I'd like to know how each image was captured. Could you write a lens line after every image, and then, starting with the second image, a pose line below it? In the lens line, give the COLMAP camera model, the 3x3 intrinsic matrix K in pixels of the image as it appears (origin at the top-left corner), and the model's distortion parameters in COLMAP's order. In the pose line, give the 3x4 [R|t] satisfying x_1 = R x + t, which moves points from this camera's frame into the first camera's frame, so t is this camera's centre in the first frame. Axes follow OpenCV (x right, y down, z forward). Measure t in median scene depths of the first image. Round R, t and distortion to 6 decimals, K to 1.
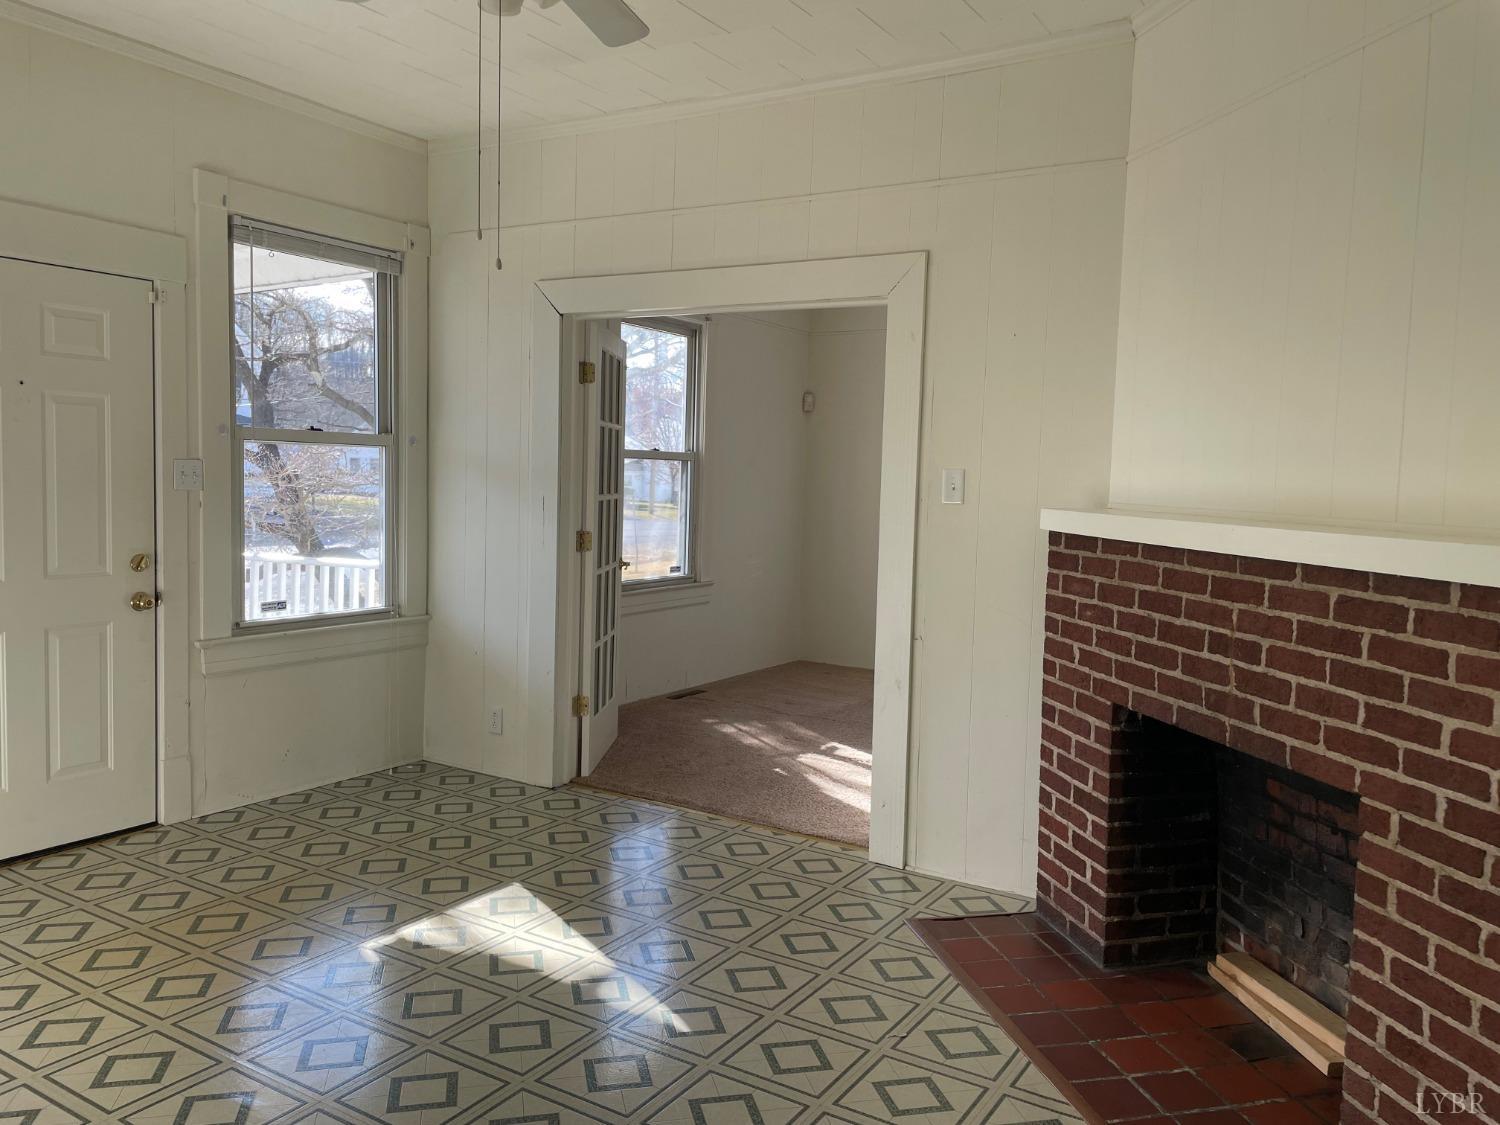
lens RADIAL K [[1131.5, 0, 748.7], [0, 1131.5, 547.9], [0, 0, 1]] dist [0.106541, -0.150710]
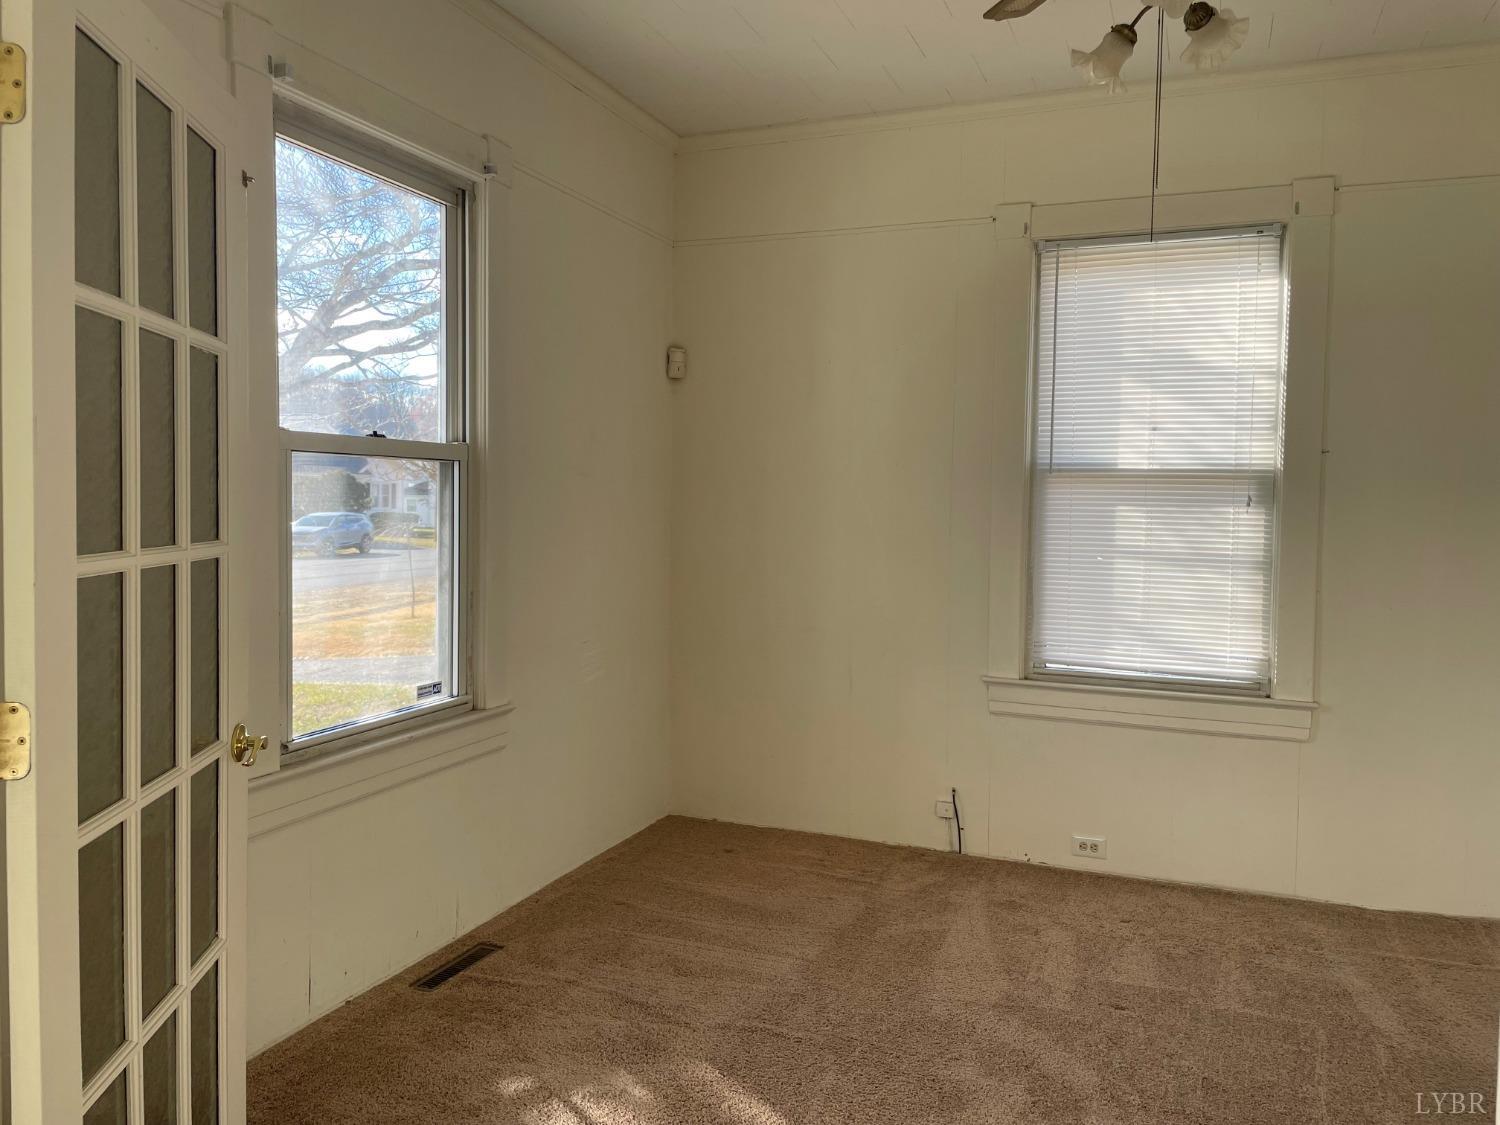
lens RADIAL K [[1131.5, 0, 748.7], [0, 1131.5, 547.9], [0, 0, 1]] dist [0.106541, -0.150710]
pose [[0.984034, -0.021262, 0.176706, -0.021907], [0.024642, 0.999553, -0.016956, -0.038476], [-0.176267, 0.021040, 0.984118, 0.669078]]
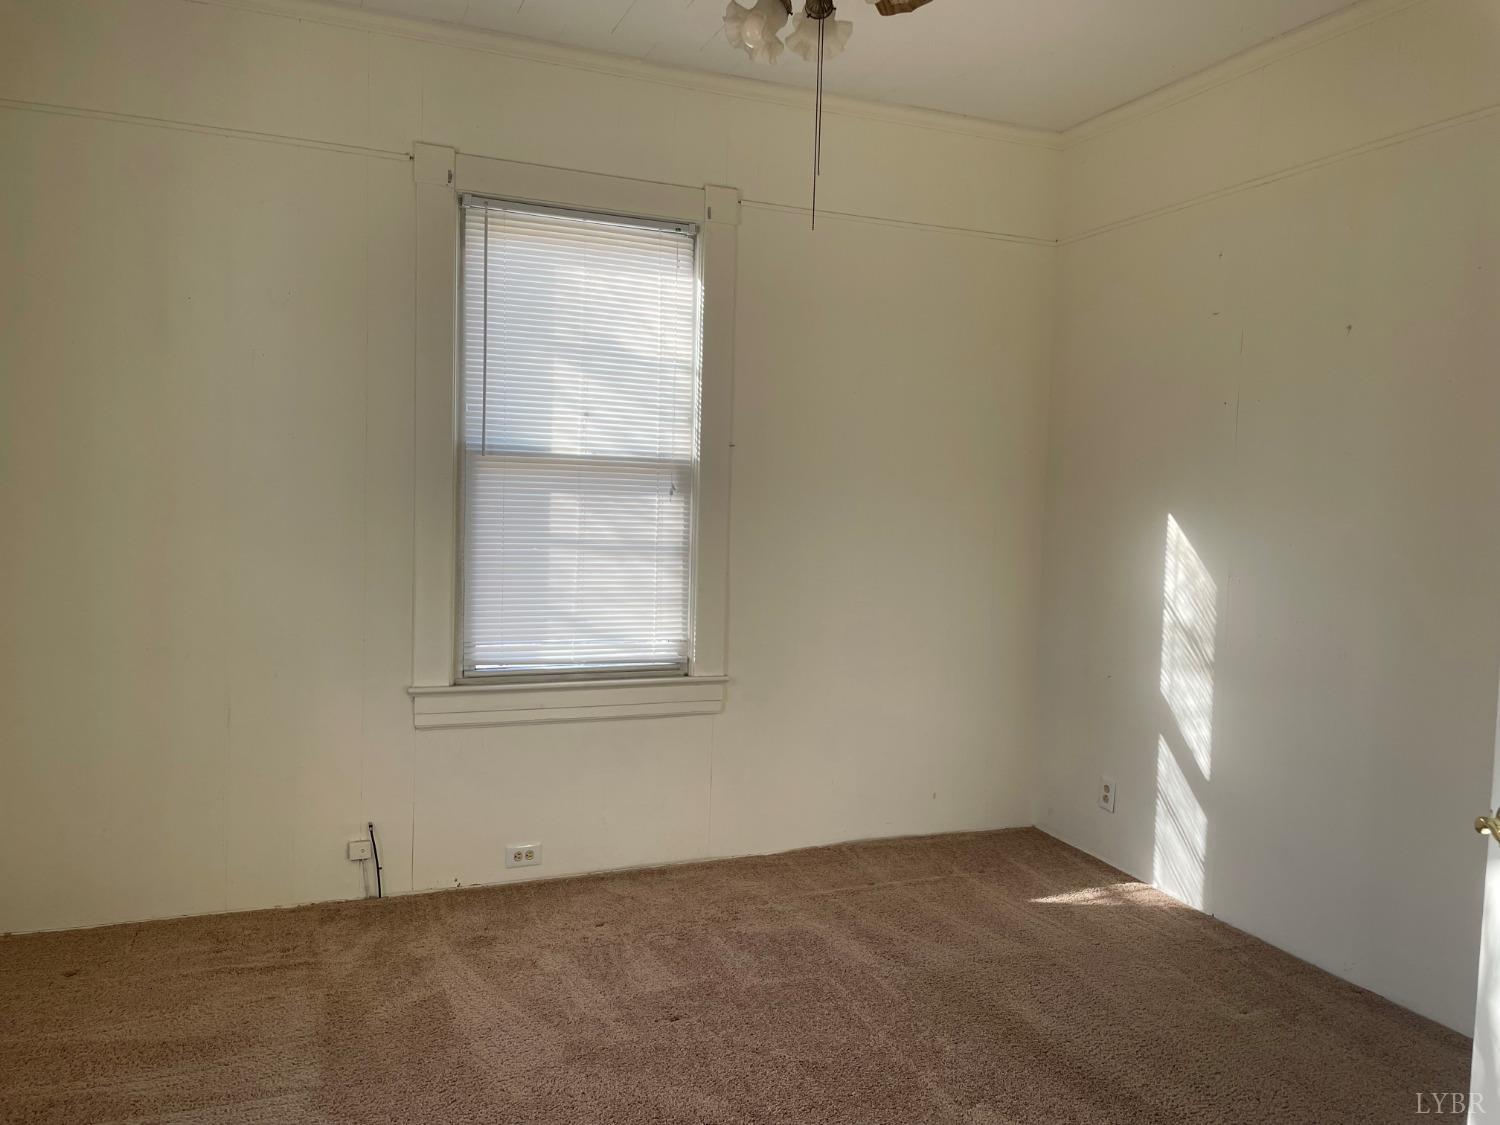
lens RADIAL K [[1131.5, 0, 748.7], [0, 1131.5, 547.9], [0, 0, 1]] dist [0.106541, -0.150710]
pose [[0.582019, -0.050926, 0.811579, -0.135310], [0.041273, 0.998601, 0.033063, -0.053823], [-0.812127, 0.014253, 0.583306, 0.821384]]
